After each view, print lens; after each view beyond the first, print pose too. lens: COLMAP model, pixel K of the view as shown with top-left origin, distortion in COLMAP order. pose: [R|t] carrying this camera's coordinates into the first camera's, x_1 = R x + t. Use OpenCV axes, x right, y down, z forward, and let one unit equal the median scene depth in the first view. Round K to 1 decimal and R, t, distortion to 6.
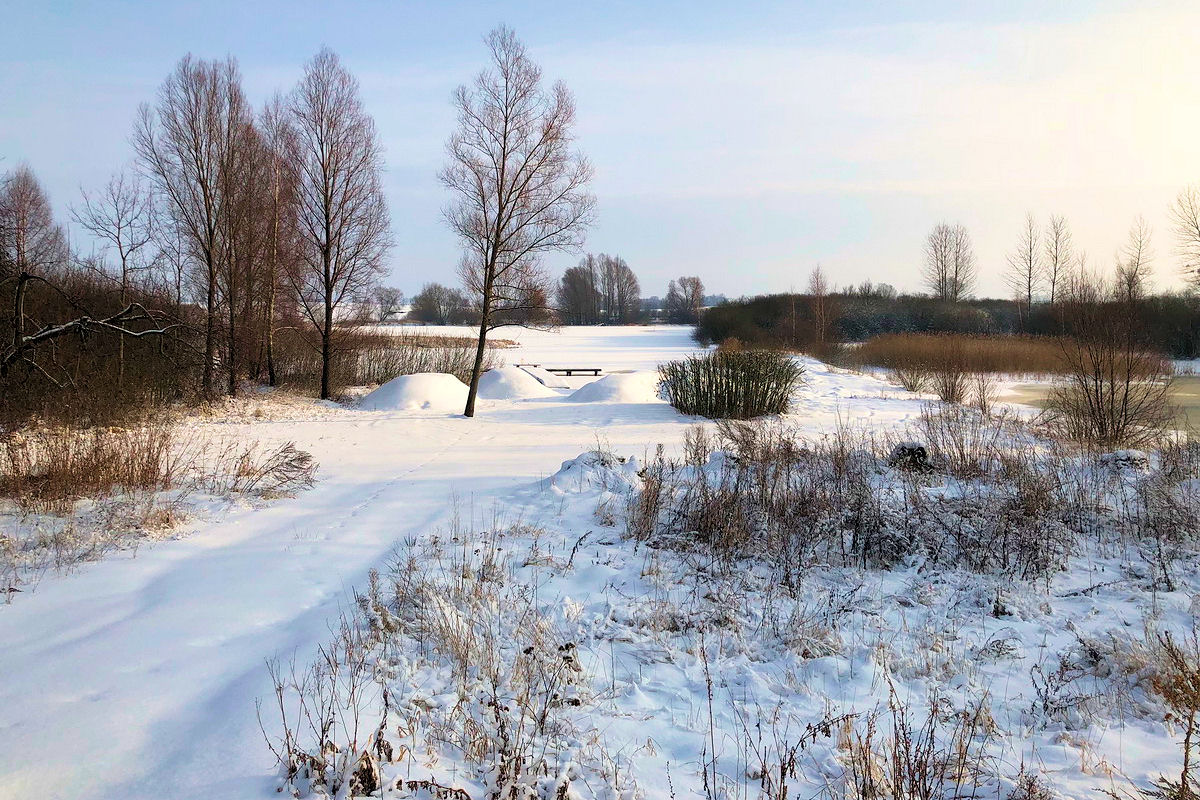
lens RADIAL K [[965.7, 0, 605.5], [0, 965.7, 403.0], [0, 0, 1]] dist [0.050896, -0.081421]
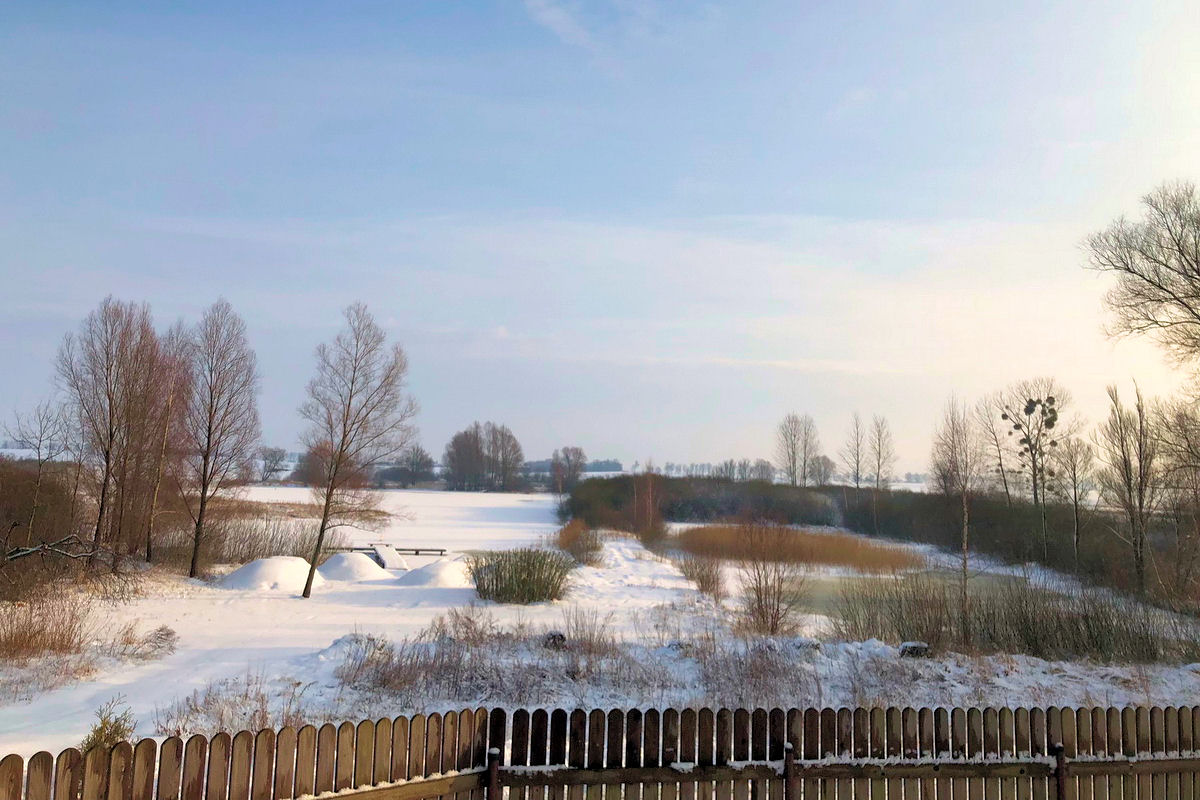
lens RADIAL K [[1027.3, 0, 602.4], [0, 1027.3, 366.6], [0, 0, 1]] dist [0.016354, 0.004493]
pose [[0.995948, 0.042608, 0.079197, 0.108465], [-0.026918, 0.981504, -0.189540, -0.032223], [-0.085808, 0.186640, 0.978674, -0.356790]]
